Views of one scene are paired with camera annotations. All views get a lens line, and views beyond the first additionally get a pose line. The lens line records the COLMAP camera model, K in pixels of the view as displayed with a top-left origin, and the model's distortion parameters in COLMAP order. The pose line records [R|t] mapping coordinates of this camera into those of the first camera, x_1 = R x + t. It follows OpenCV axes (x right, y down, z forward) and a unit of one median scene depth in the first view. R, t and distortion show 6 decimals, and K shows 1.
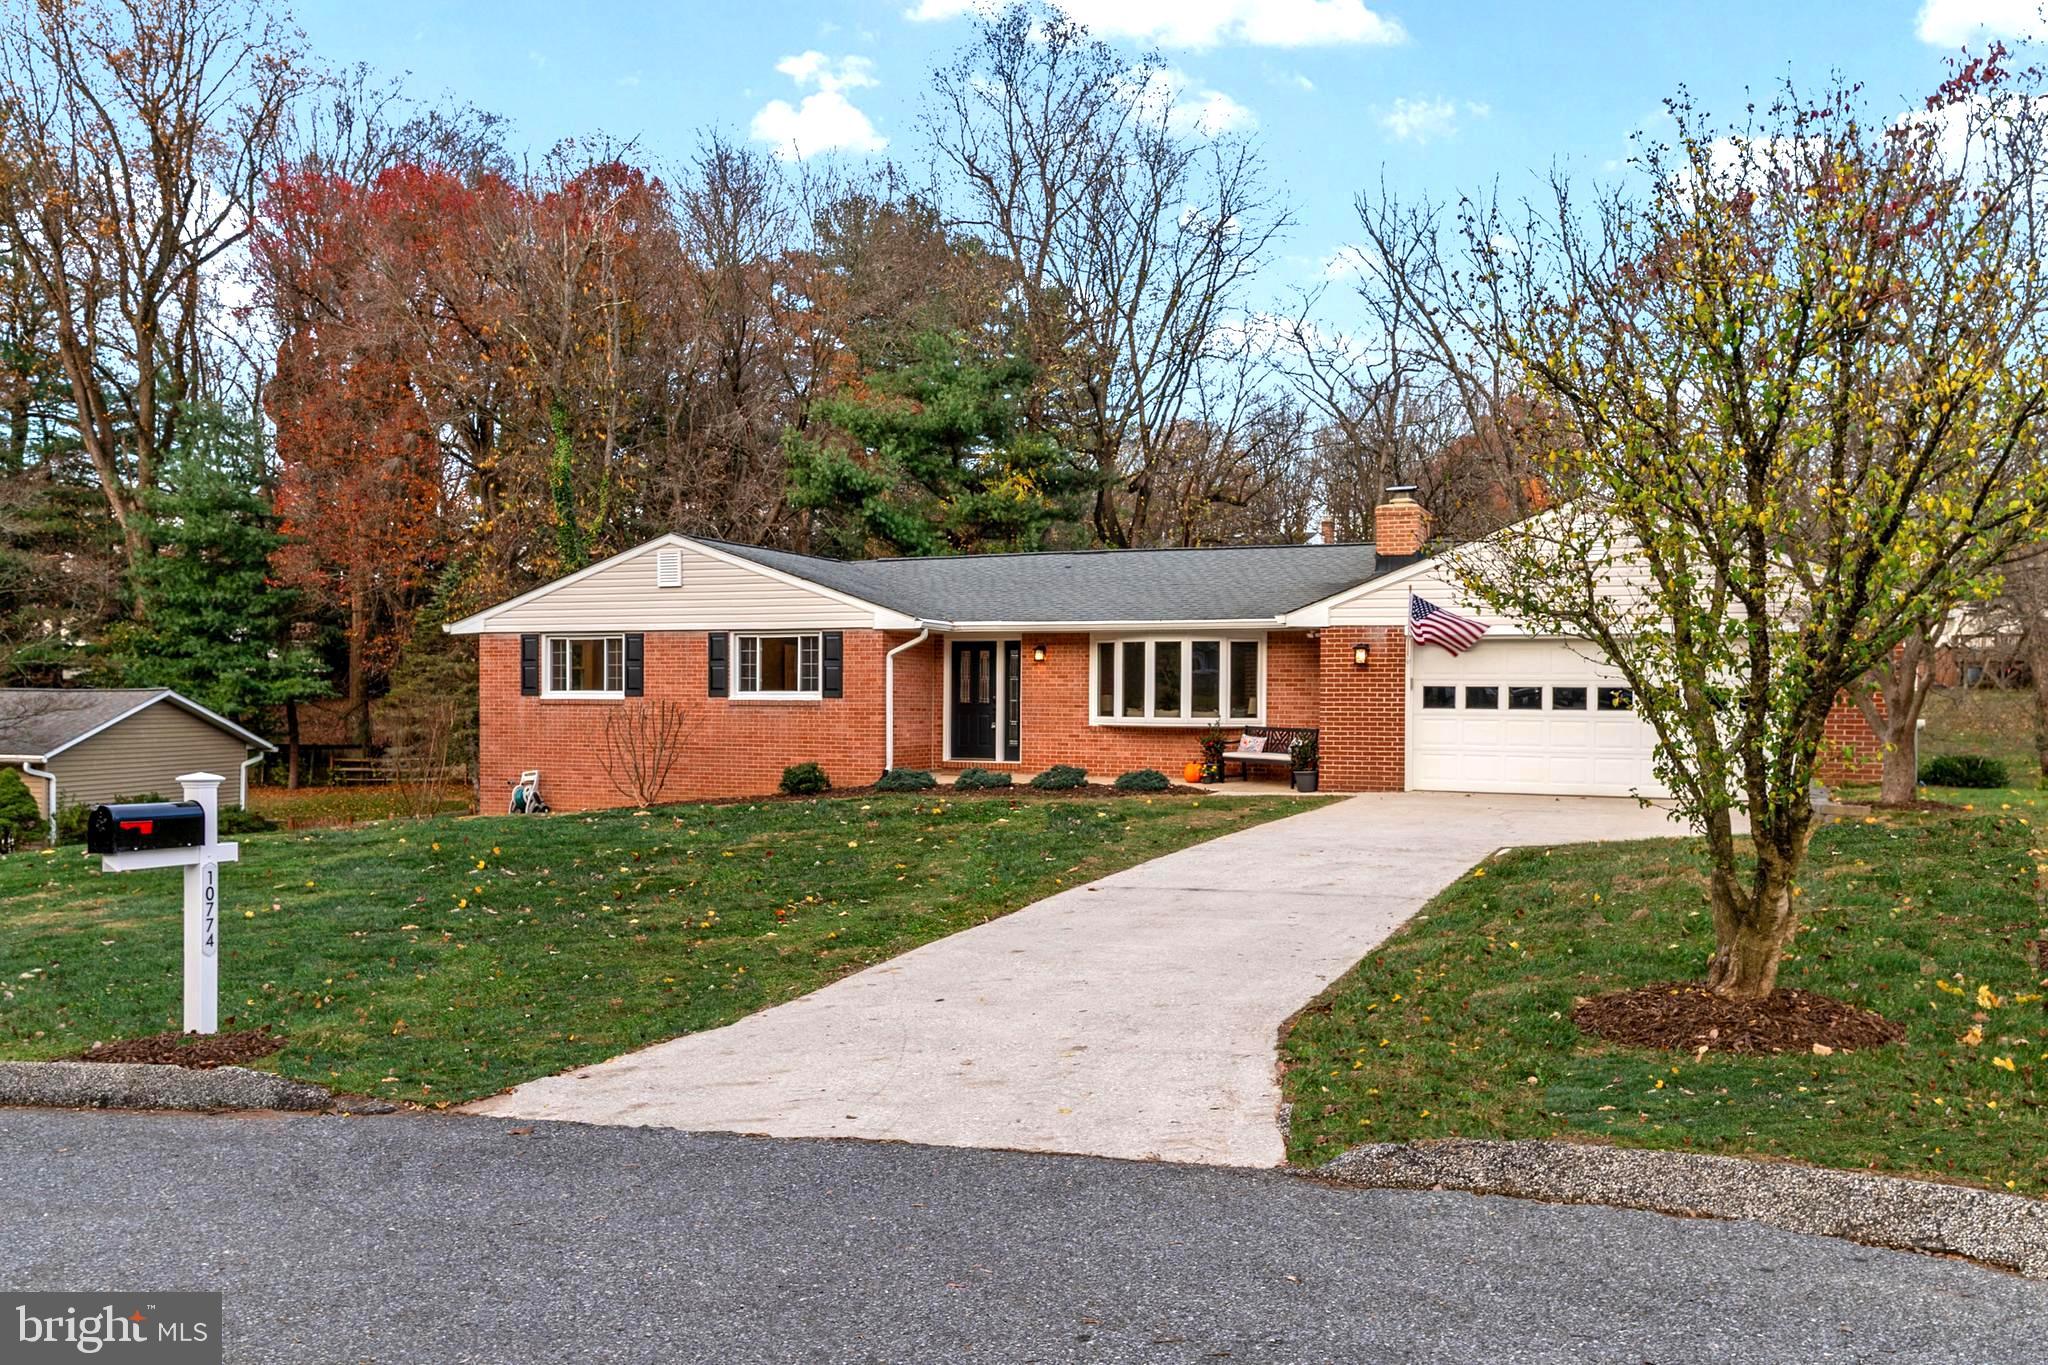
lens RADIAL K [[1631.8, 0, 1024.0], [0, 1631.8, 682.5], [0, 0, 1]] dist [-0.002265, -0.000279]
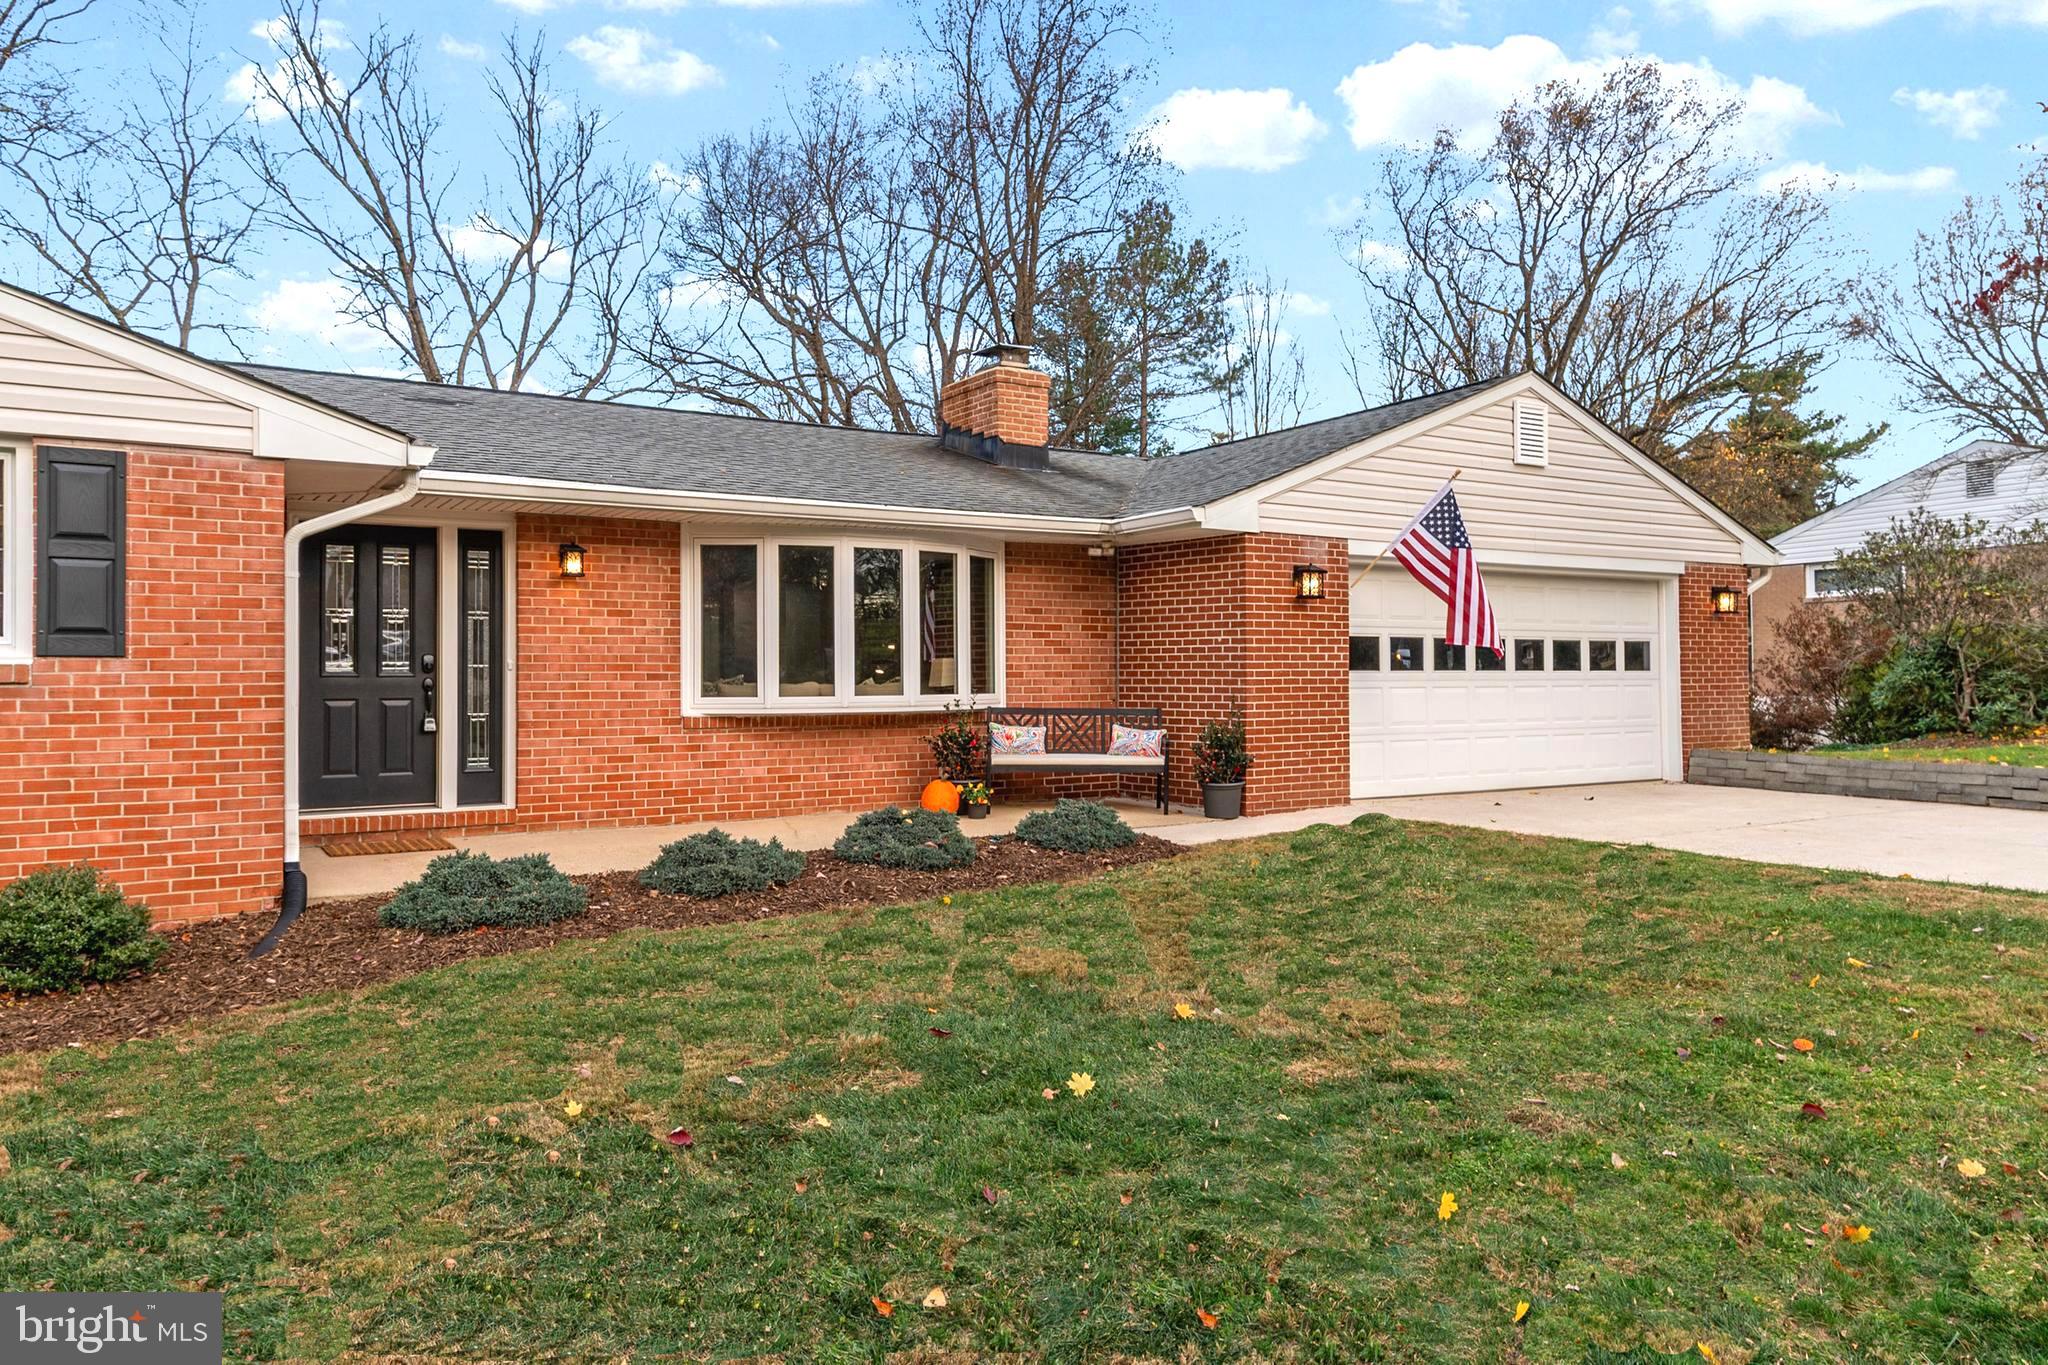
lens RADIAL K [[1377.6, 0, 1024.0], [0, 1377.6, 682.5], [0, 0, 1]] dist [0.014911, 0.000773]
pose [[0.568647, -0.013000, 0.822479, -0.229255], [0.001510, 0.999890, 0.014760, 0.010438], [-0.822581, -0.007152, 0.568604, 0.674789]]
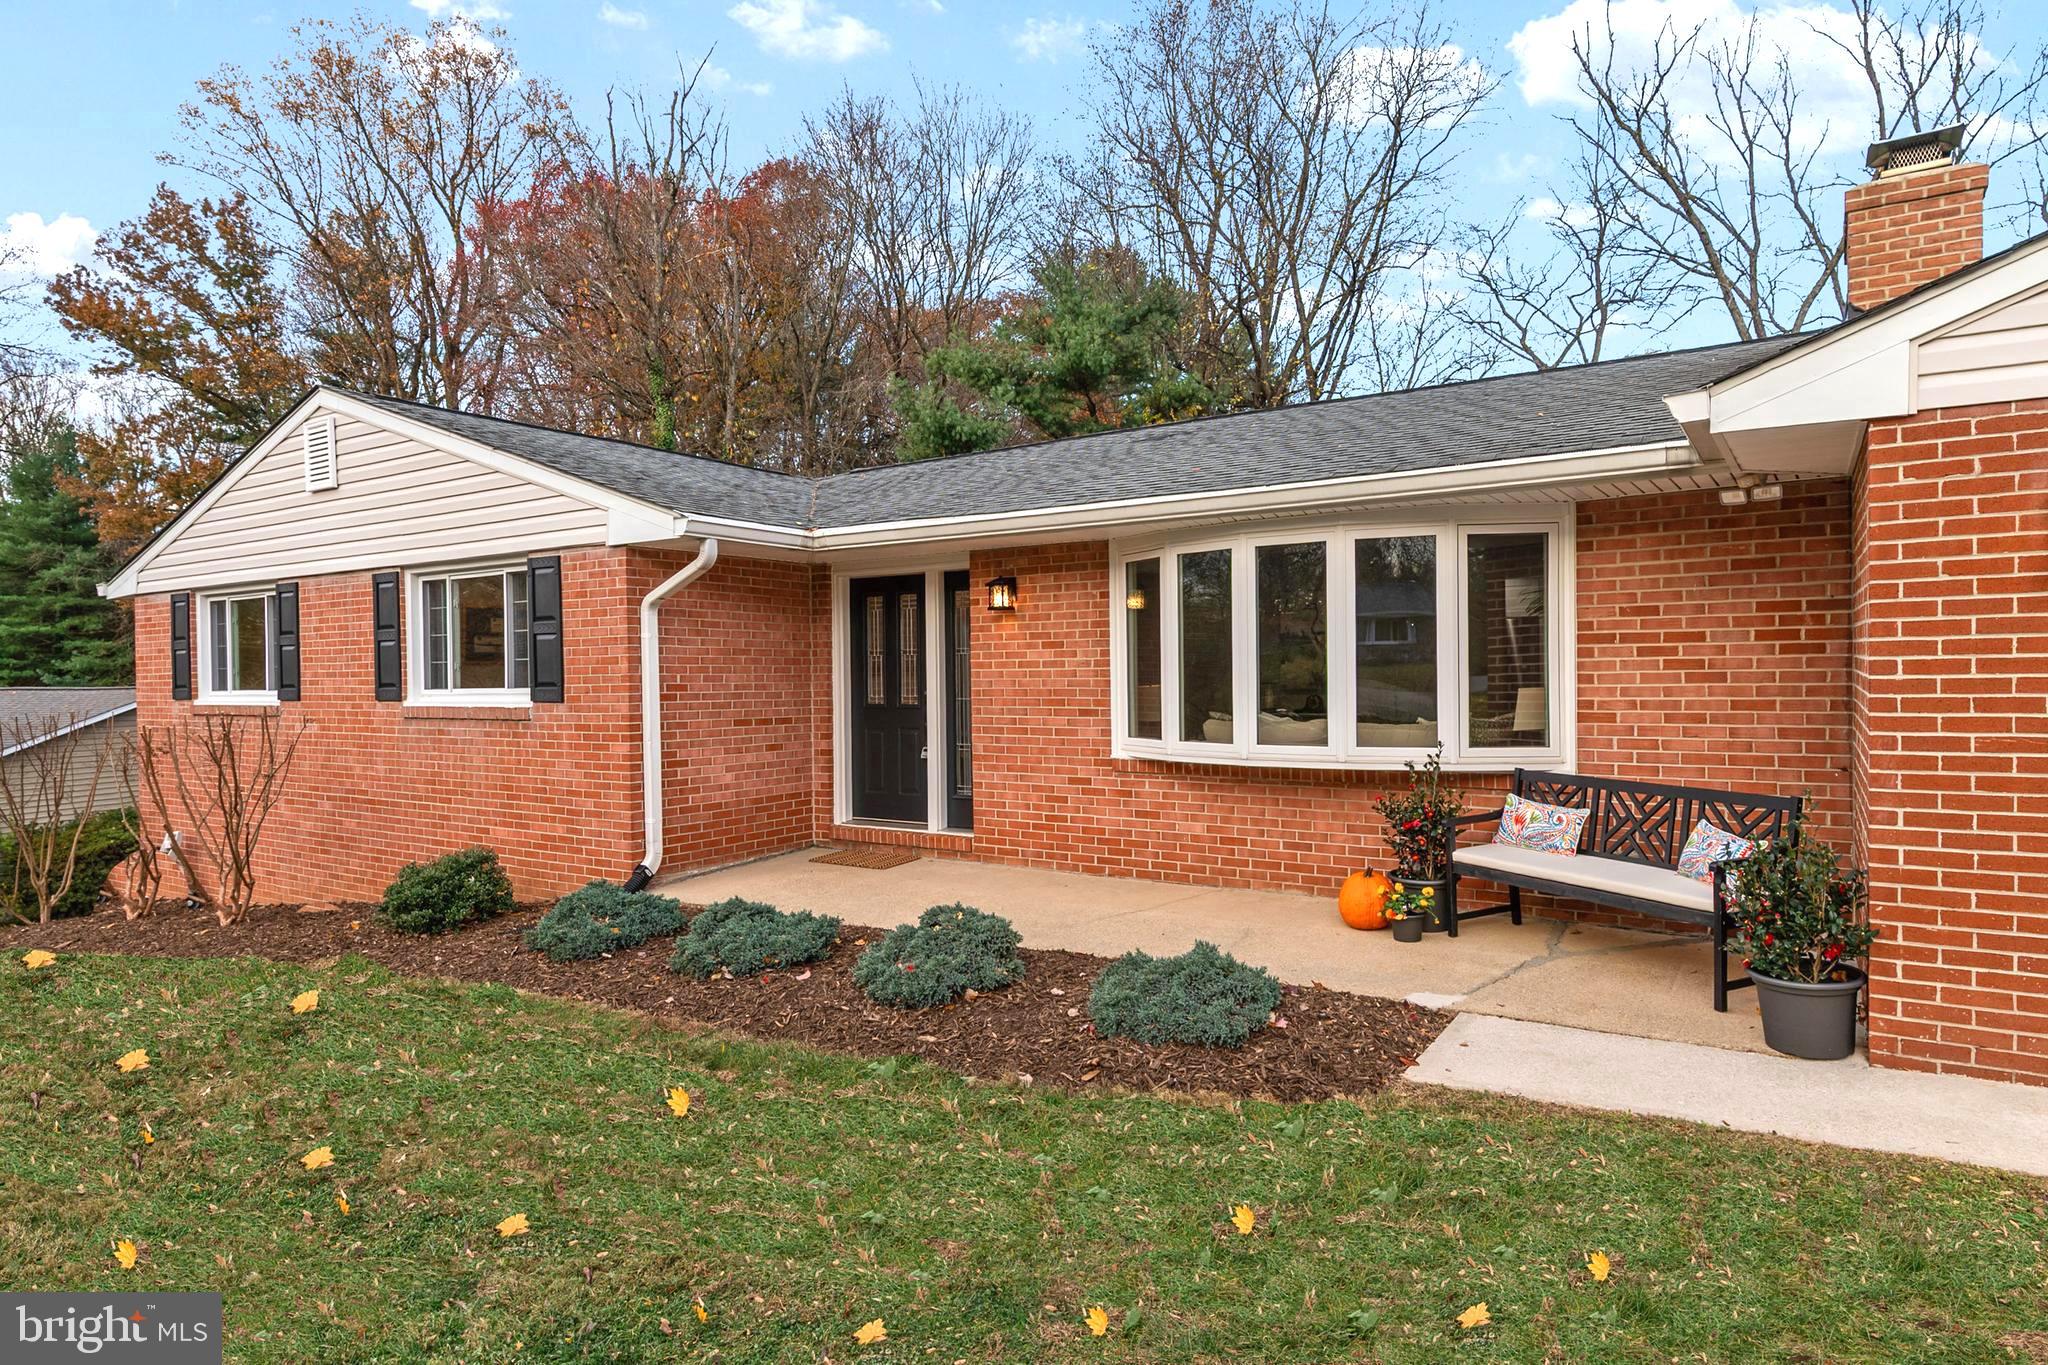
lens RADIAL K [[1170.8, 0, 1024.0], [0, 1170.8, 682.5], [0, 0, 1]] dist [0.024174, 0.000055]
pose [[0.982551, -0.017378, -0.185182, 0.073087], [0.020990, 0.999625, 0.017565, 0.000927], [0.184808, -0.021145, 0.982547, 0.681264]]
